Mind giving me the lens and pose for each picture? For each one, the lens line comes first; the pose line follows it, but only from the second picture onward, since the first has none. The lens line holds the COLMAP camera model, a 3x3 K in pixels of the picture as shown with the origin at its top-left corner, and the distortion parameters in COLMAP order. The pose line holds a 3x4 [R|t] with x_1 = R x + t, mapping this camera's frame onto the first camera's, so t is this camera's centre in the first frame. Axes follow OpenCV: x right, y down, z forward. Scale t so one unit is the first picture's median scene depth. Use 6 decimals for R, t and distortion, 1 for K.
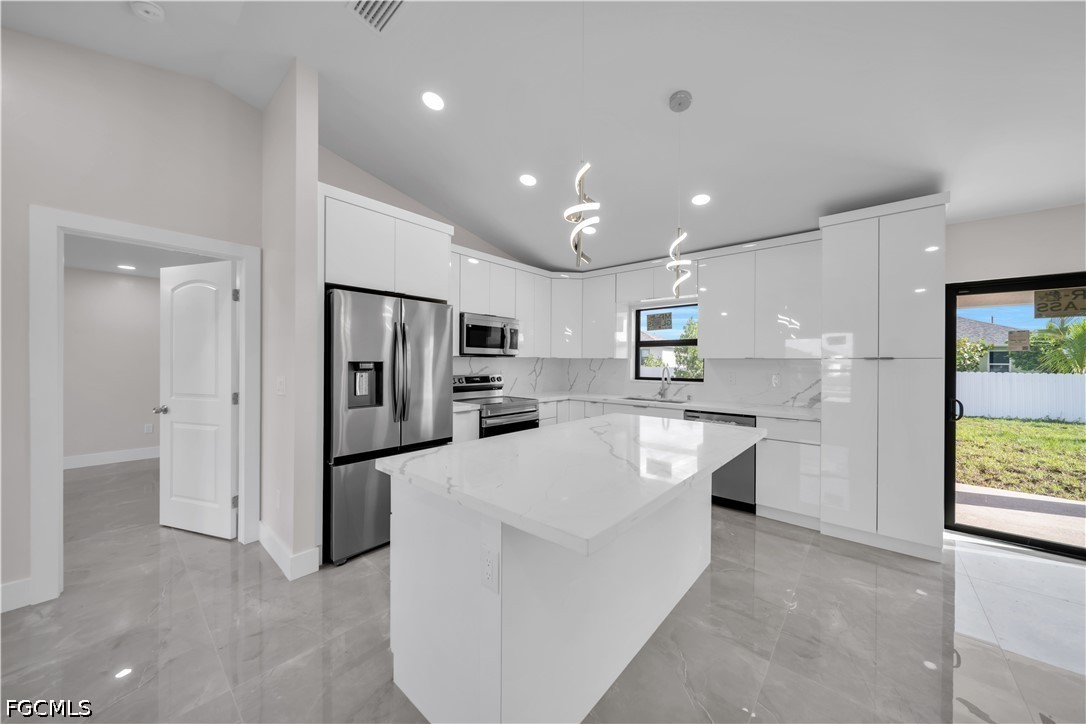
lens RADIAL K [[377.2, 0, 543.9], [0, 377.2, 362.7], [0, 0, 1]] dist [0.001980, -0.000878]
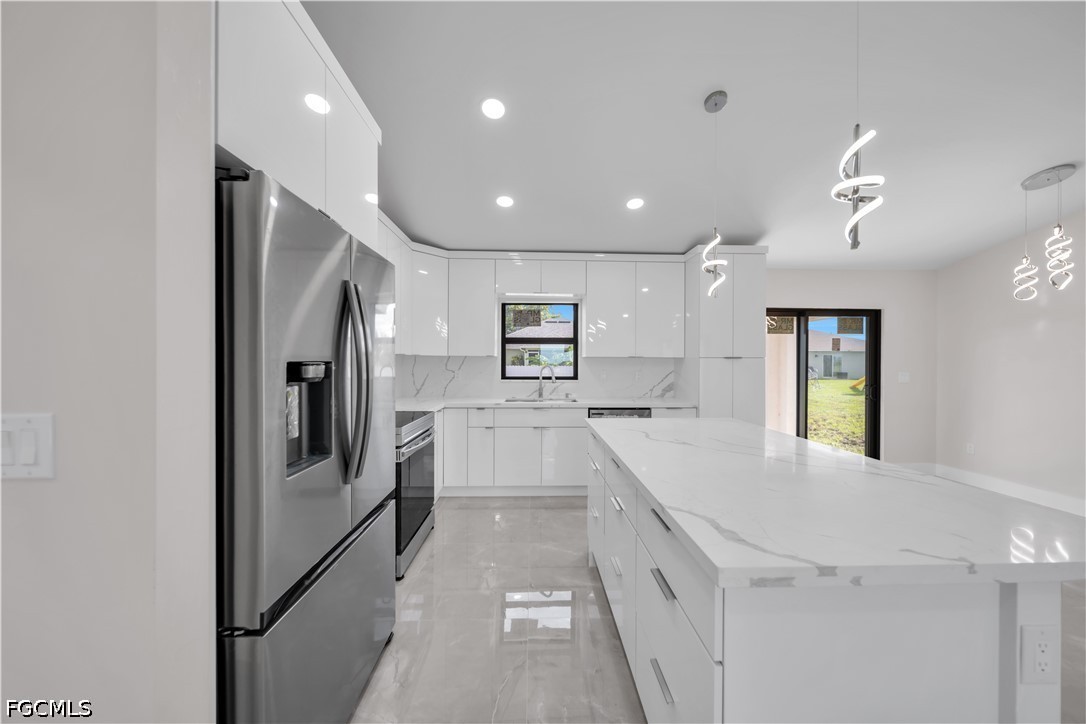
lens RADIAL K [[377.2, 0, 547.1], [0, 377.2, 364.0], [0, 0, 1]] dist [0.001980, -0.000878]
pose [[0.731977, -0.008050, 0.681281, -0.330697], [0.002013, 0.999951, 0.009653, -0.001835], [-0.681326, -0.005695, 0.731958, 0.285073]]
